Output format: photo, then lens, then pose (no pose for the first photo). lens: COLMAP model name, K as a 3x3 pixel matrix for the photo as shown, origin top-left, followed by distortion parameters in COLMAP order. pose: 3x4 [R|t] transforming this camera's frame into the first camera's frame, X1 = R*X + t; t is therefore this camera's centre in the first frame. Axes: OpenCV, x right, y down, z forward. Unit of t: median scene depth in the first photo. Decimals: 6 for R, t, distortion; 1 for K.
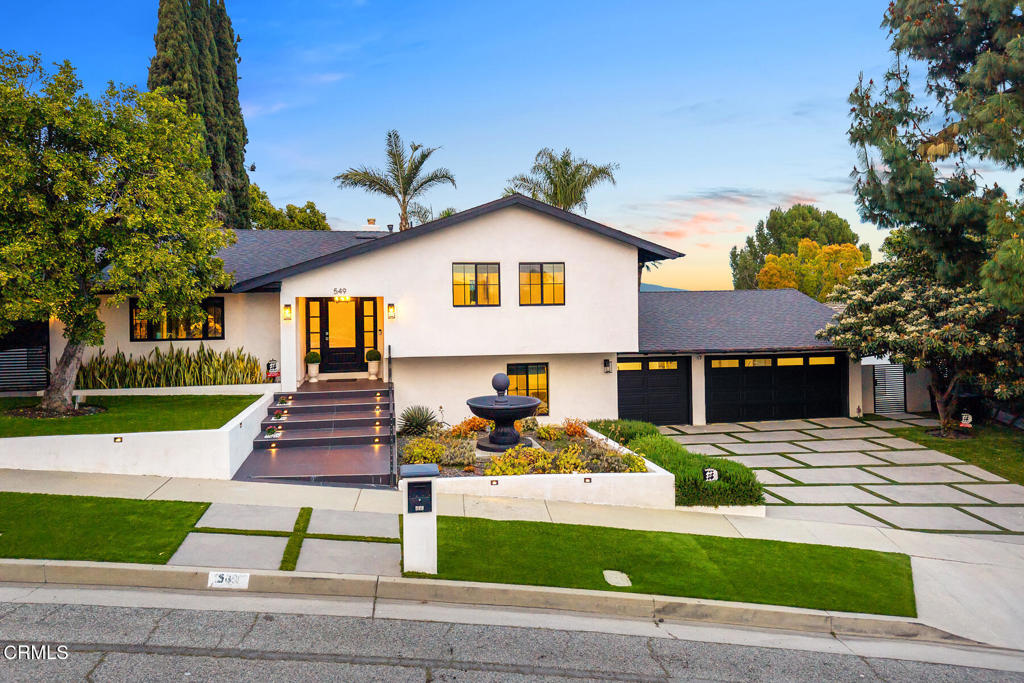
lens RADIAL K [[696.4, 0, 483.9], [0, 696.4, 292.8], [0, 0, 1]] dist [0.006835, 0.003310]
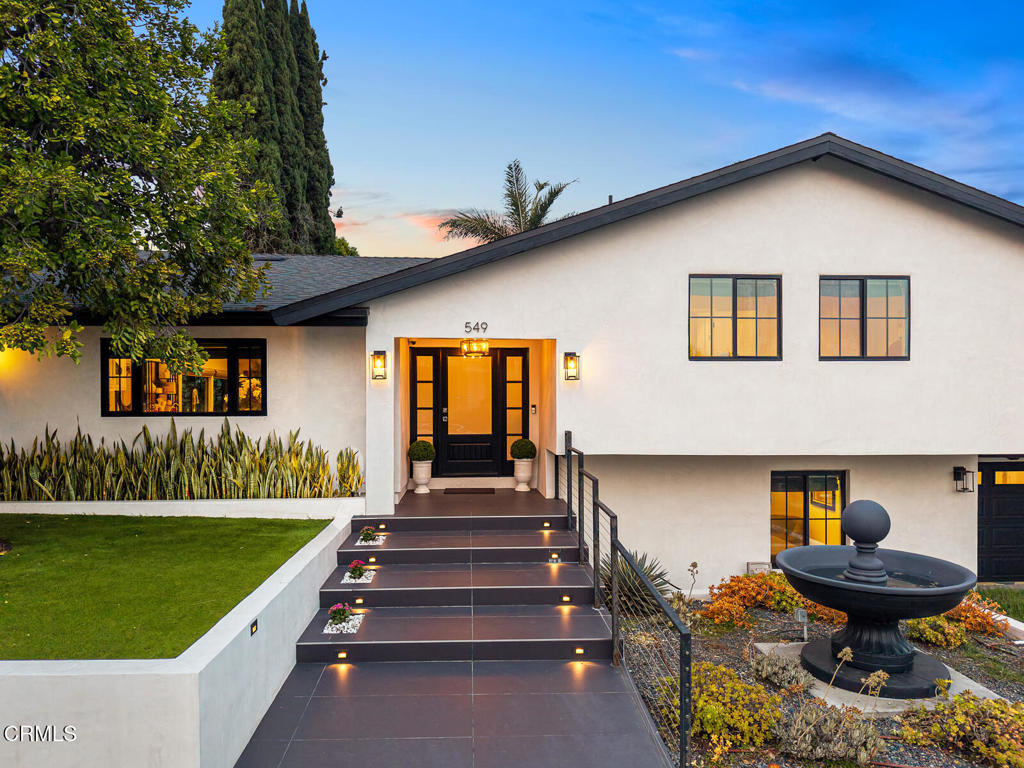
lens RADIAL K [[705.4, 0, 512.0], [0, 705.4, 384.0], [0, 0, 1]] dist [0.040025, -0.003150]
pose [[0.995896, 0.012642, -0.089616, -0.118915], [-0.012868, 0.999915, -0.001951, 0.037774], [0.089584, 0.003096, 0.995974, 0.423866]]
